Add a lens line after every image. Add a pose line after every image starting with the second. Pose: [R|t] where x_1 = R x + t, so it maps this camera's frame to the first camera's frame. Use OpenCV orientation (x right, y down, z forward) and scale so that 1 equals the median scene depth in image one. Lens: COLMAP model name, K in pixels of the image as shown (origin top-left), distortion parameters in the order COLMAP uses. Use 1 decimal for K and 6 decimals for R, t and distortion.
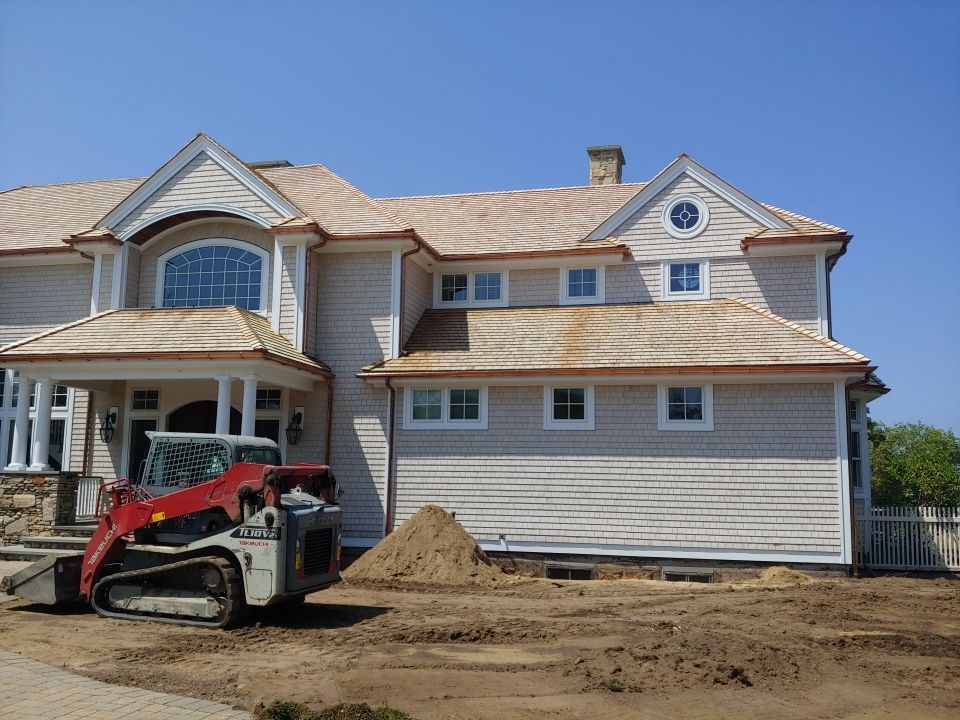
lens RADIAL K [[846.8, 0, 496.9], [0, 846.8, 361.0], [0, 0, 1]] dist [0.136212, -0.282965]
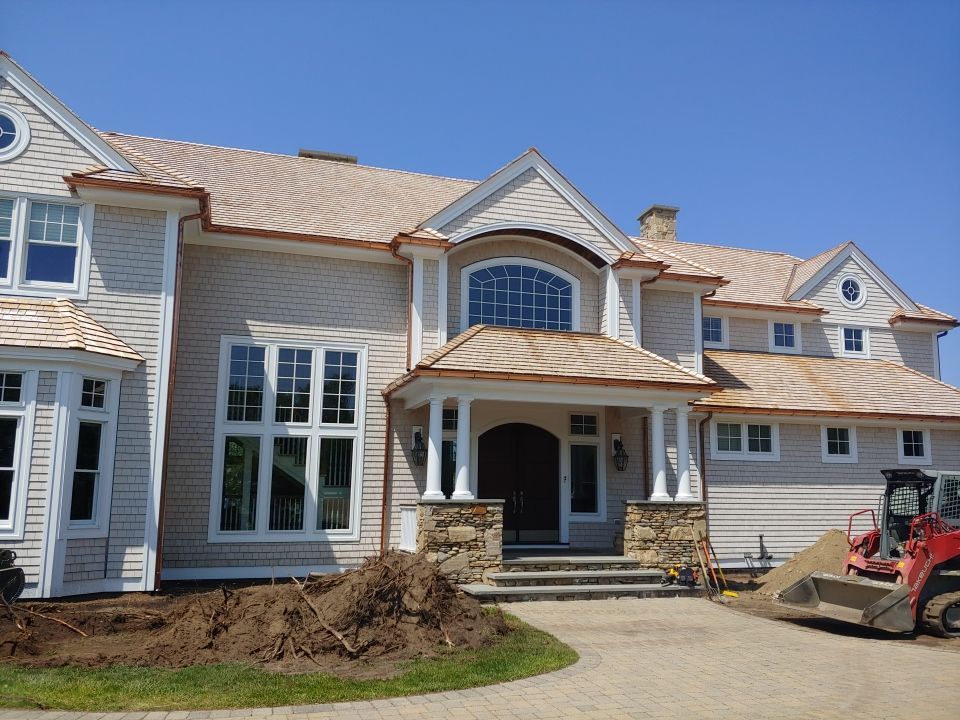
lens RADIAL K [[846.6, 0, 505.8], [0, 846.6, 366.4], [0, 0, 1]] dist [0.189755, -0.448640]
pose [[0.848936, 0.071122, 0.523688, -0.923016], [-0.066061, 0.997412, -0.028370, 0.010302], [-0.524350, -0.010511, 0.851438, 0.206483]]
